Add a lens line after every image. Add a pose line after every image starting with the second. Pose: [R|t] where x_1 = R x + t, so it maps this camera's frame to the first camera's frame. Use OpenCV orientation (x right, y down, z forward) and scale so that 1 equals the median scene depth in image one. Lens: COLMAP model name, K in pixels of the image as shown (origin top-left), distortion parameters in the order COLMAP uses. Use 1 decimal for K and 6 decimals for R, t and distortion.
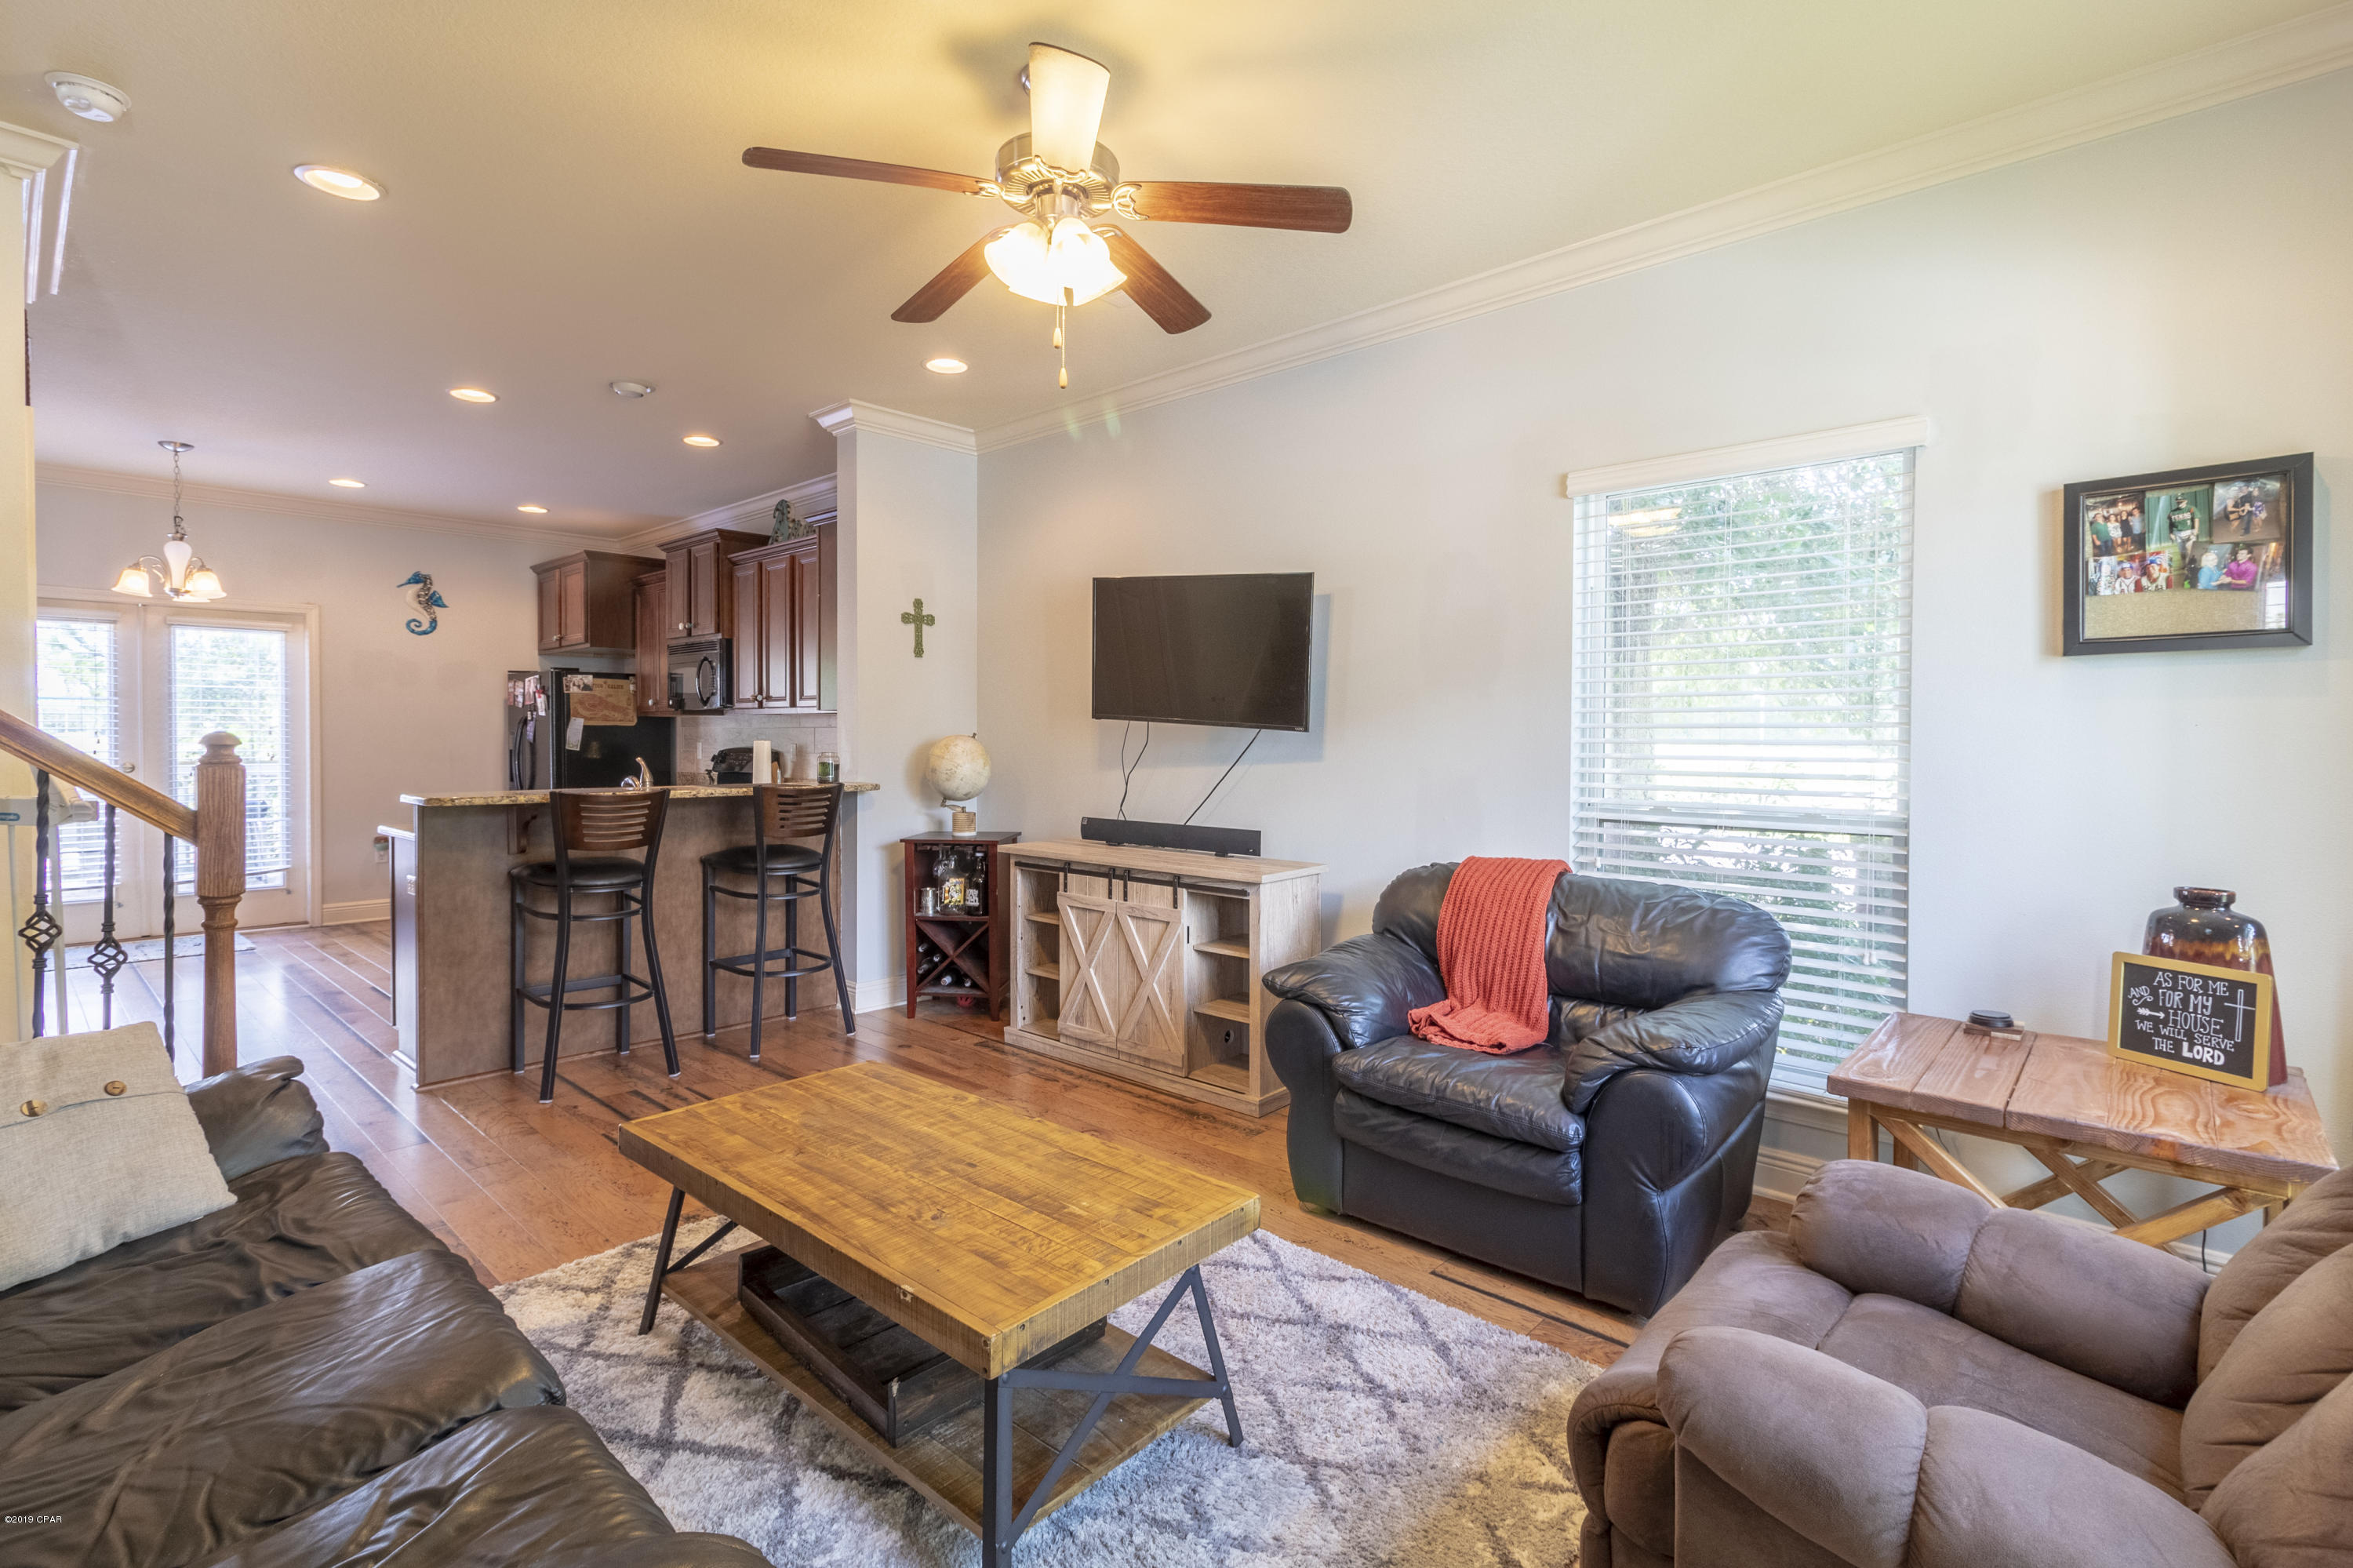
lens RADIAL K [[1082.7, 0, 1176.0], [0, 1082.7, 752.9], [0, 0, 1]] dist [0.005003, 0.000521]
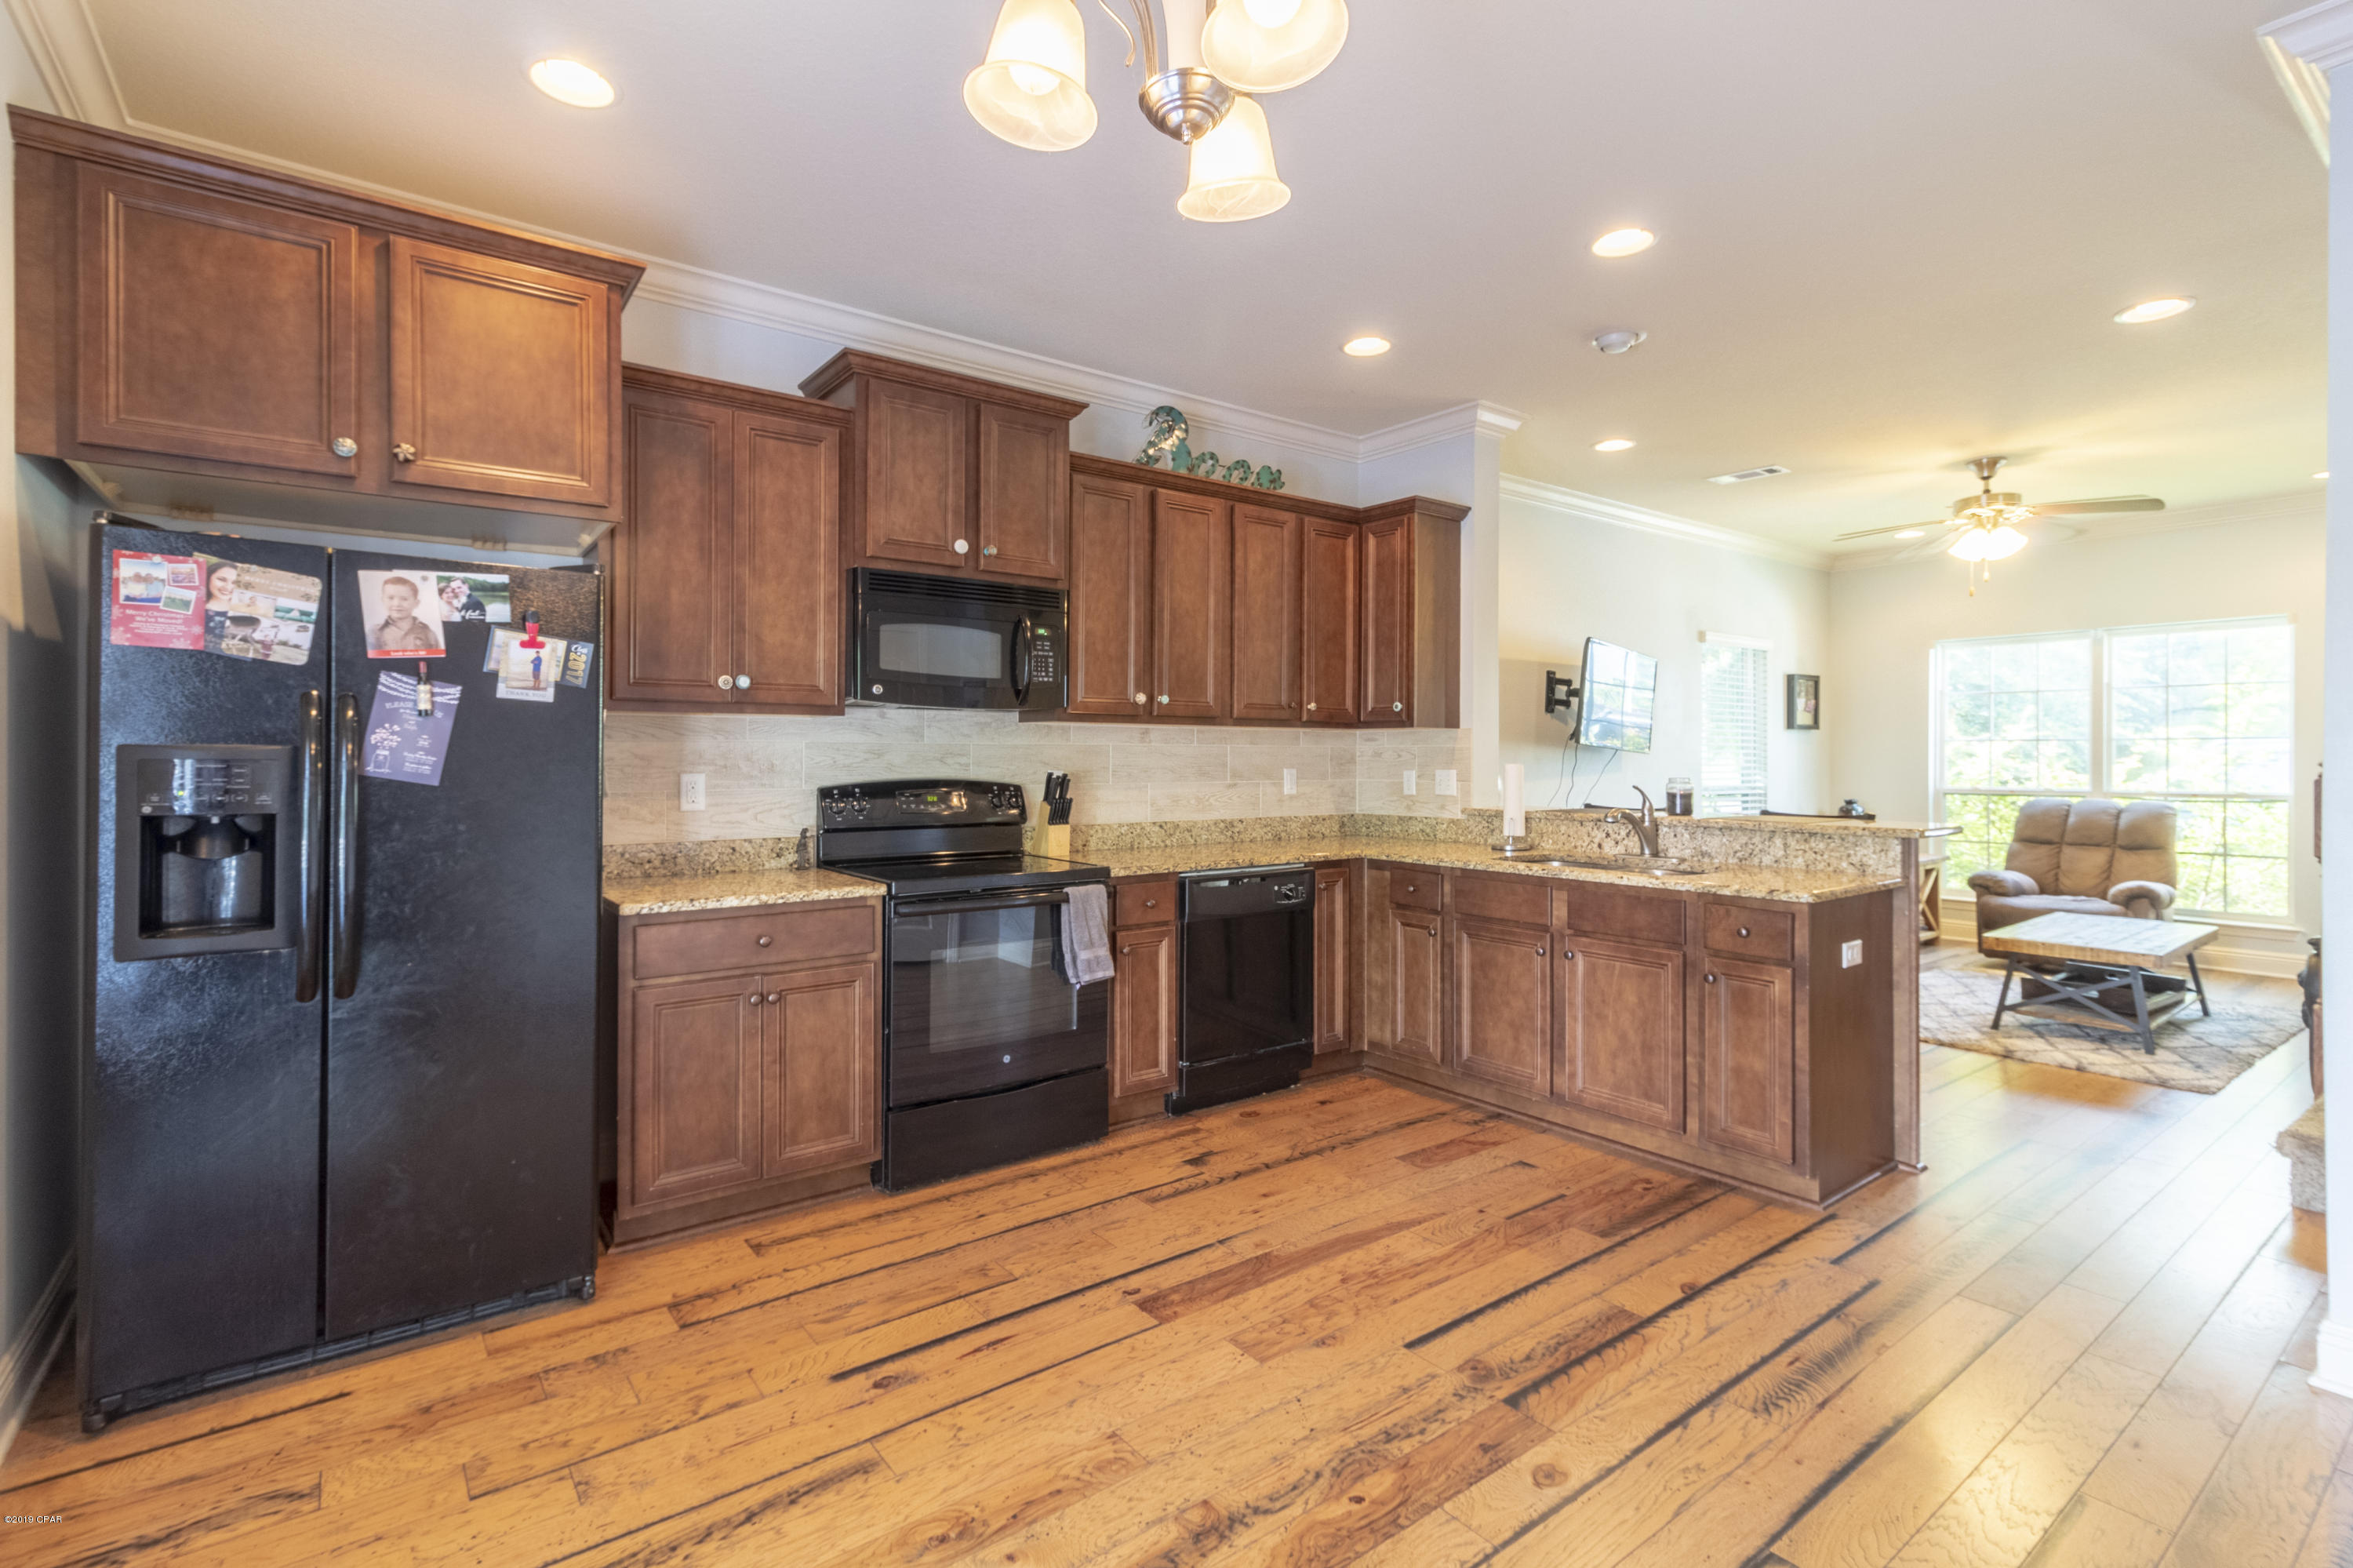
lens RADIAL K [[1082.7, 0, 1176.0], [0, 1082.7, 752.9], [0, 0, 1]] dist [0.005003, 0.000521]
pose [[0.184942, -0.002279, 0.982747, -1.486968], [0.014046, 0.999901, -0.000325, -0.027767], [-0.982649, 0.013863, 0.184955, 1.275758]]
